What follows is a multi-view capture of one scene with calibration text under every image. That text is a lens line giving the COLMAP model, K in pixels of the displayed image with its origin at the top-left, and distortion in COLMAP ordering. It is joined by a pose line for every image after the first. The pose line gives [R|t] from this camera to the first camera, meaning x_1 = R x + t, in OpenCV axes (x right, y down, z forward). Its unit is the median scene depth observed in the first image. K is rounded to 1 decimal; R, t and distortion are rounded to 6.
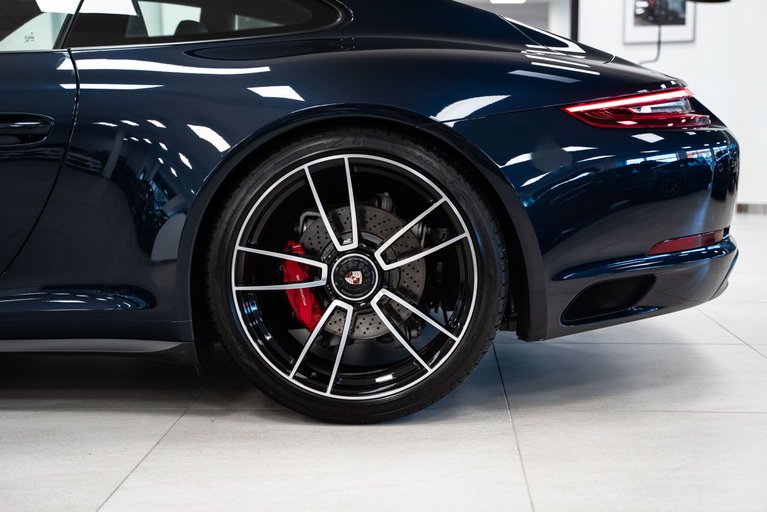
lens RADIAL K [[1028.3, 0, 383.5], [0, 1028.3, 256.0], [0, 0, 1]] dist [0.092816, 0.009188]
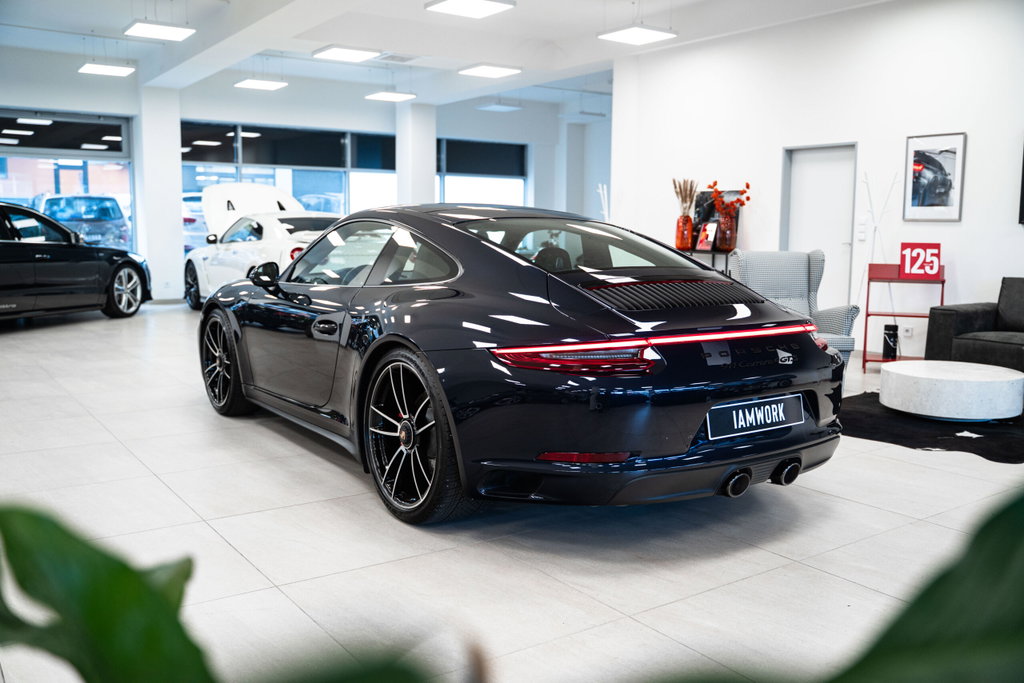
lens RADIAL K [[902.6, 0, 512.0], [0, 902.6, 339.8], [0, 0, 1]] dist [-0.063745, 0.012569]
pose [[0.618963, 0.109329, -0.777774, 1.202429], [-0.112417, 0.992401, 0.050035, -0.225552], [0.777334, 0.056465, 0.626549, 0.205058]]
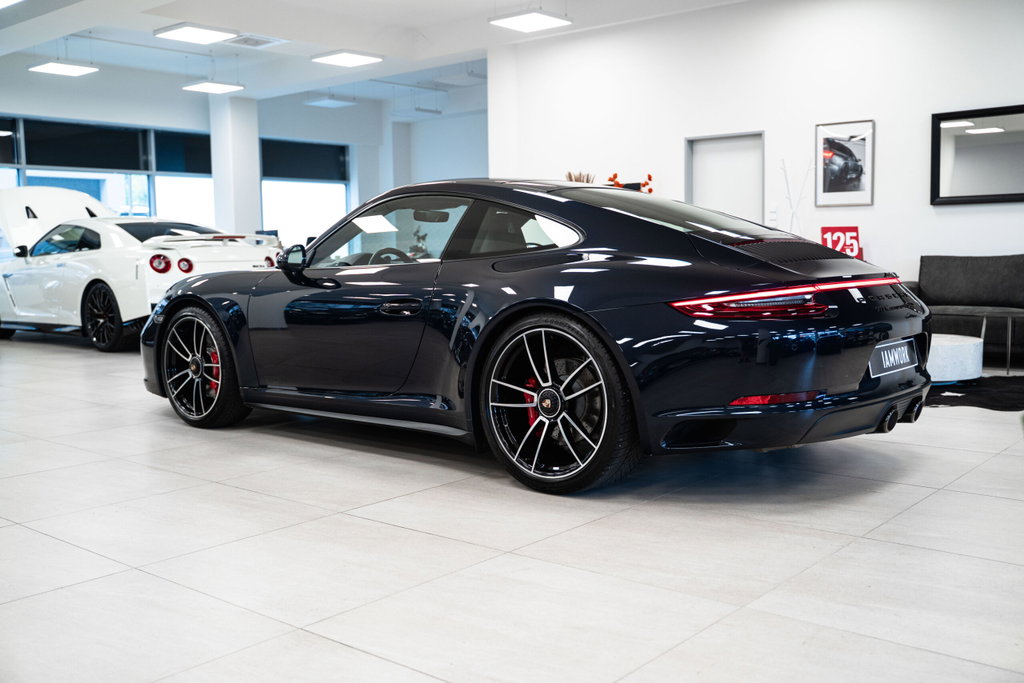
lens RADIAL K [[1006.6, 0, 512.0], [0, 1006.6, 341.5], [0, 0, 1]] dist [-0.036441, 0.023215]
pose [[0.799041, 0.050220, -0.599175, 0.872742], [-0.065729, 0.997829, -0.004020, -0.066282], [0.597673, 0.042595, 0.800608, -0.312912]]
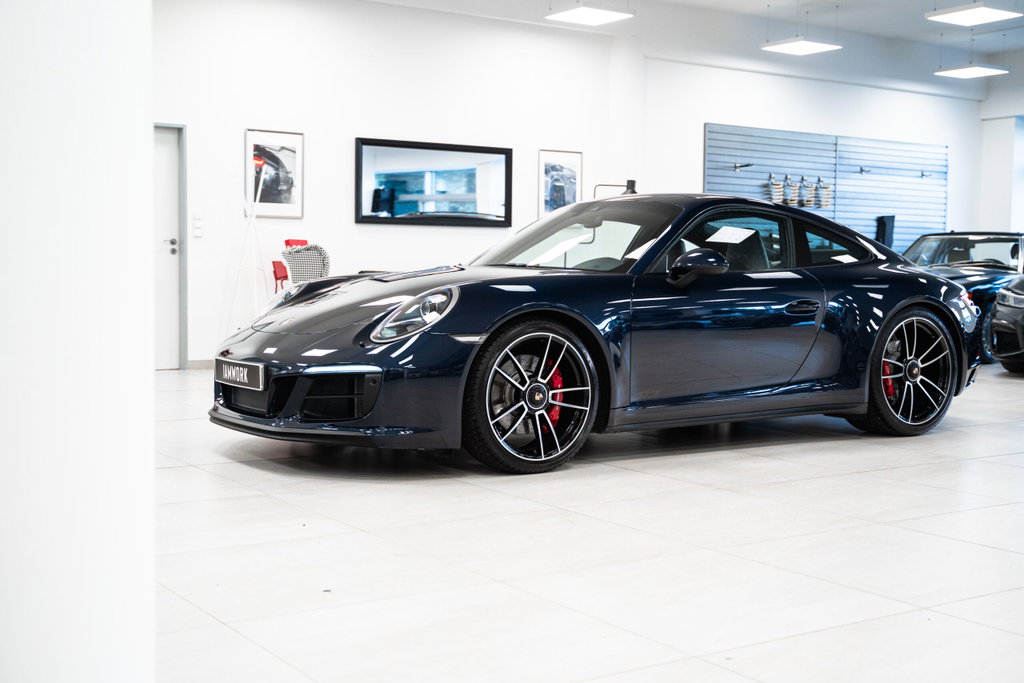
lens RADIAL K [[1287.8, 0, 512.0], [0, 1287.8, 341.5], [0, 0, 1]] dist [0.012947, 0.006107]
pose [[0.788805, -0.019002, 0.614350, -2.485988], [0.059605, 0.997176, -0.045687, 0.033350], [-0.611747, 0.072656, 0.787710, -0.713810]]
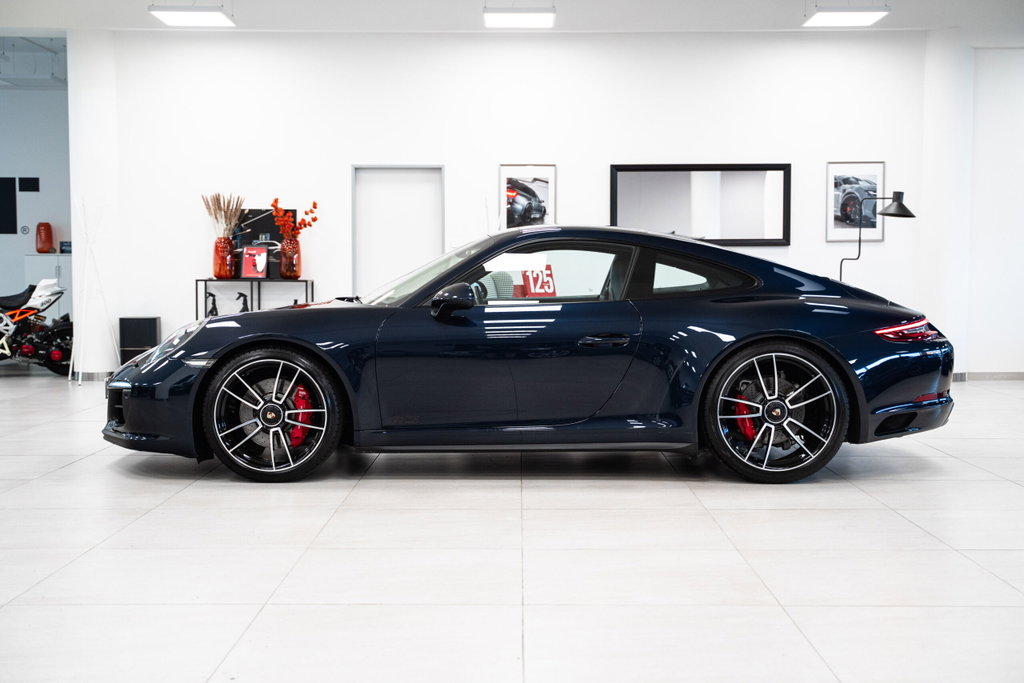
lens RADIAL K [[1319.2, 0, 512.0], [0, 1319.2, 341.5], [0, 0, 1]] dist [0.095649, -0.004319]
pose [[0.998329, 0.005557, 0.057523, -0.714077], [-0.001479, 0.997496, -0.070701, 0.068684], [-0.057772, 0.070498, 0.995838, -1.641810]]
